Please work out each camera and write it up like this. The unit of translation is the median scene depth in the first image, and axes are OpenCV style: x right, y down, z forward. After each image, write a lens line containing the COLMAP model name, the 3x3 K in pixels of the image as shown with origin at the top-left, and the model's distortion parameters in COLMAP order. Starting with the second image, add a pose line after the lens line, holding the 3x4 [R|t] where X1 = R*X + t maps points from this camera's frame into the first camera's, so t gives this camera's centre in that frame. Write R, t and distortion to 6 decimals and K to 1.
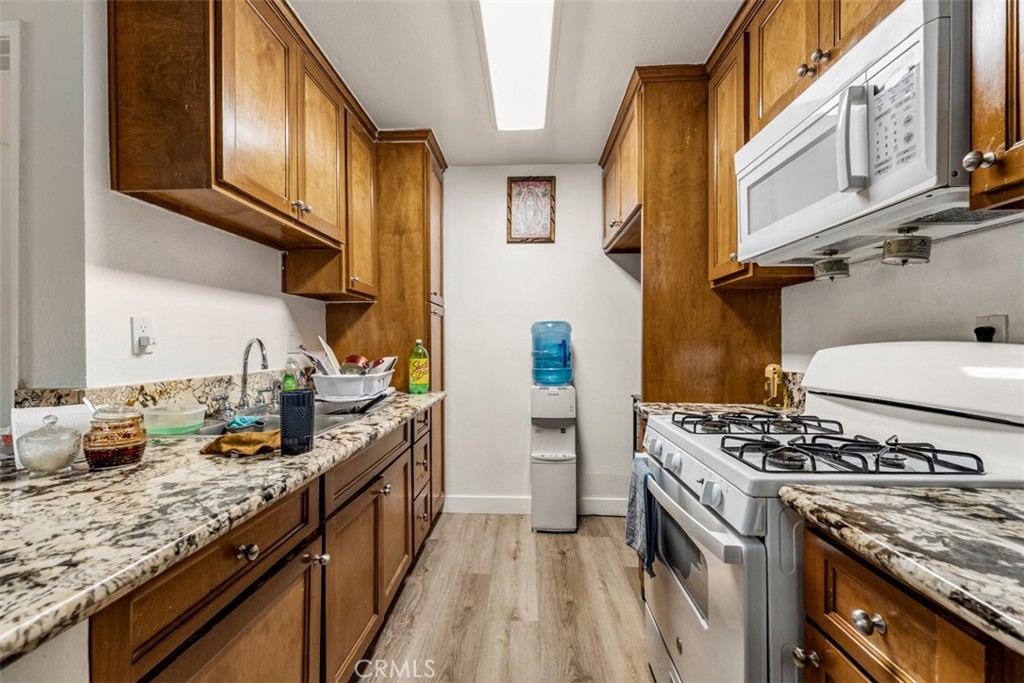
lens RADIAL K [[419.8, 0, 505.3], [0, 419.8, 346.9], [0, 0, 1]] dist [-0.000484, -0.000431]
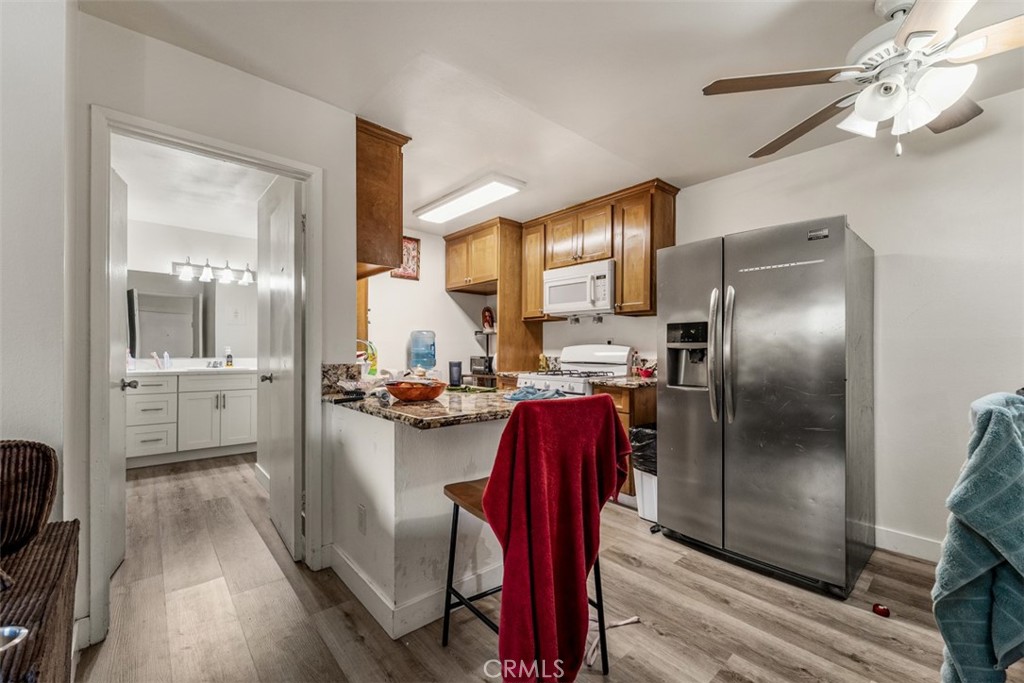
lens RADIAL K [[418.9, 0, 511.1], [0, 418.9, 345.5], [0, 0, 1]] dist [0.000202, -0.000218]
pose [[0.711892, 0.010002, 0.702218, -1.141464], [-0.004039, 0.999940, -0.010148, 0.018428], [-0.702277, 0.004388, 0.711890, -0.567109]]
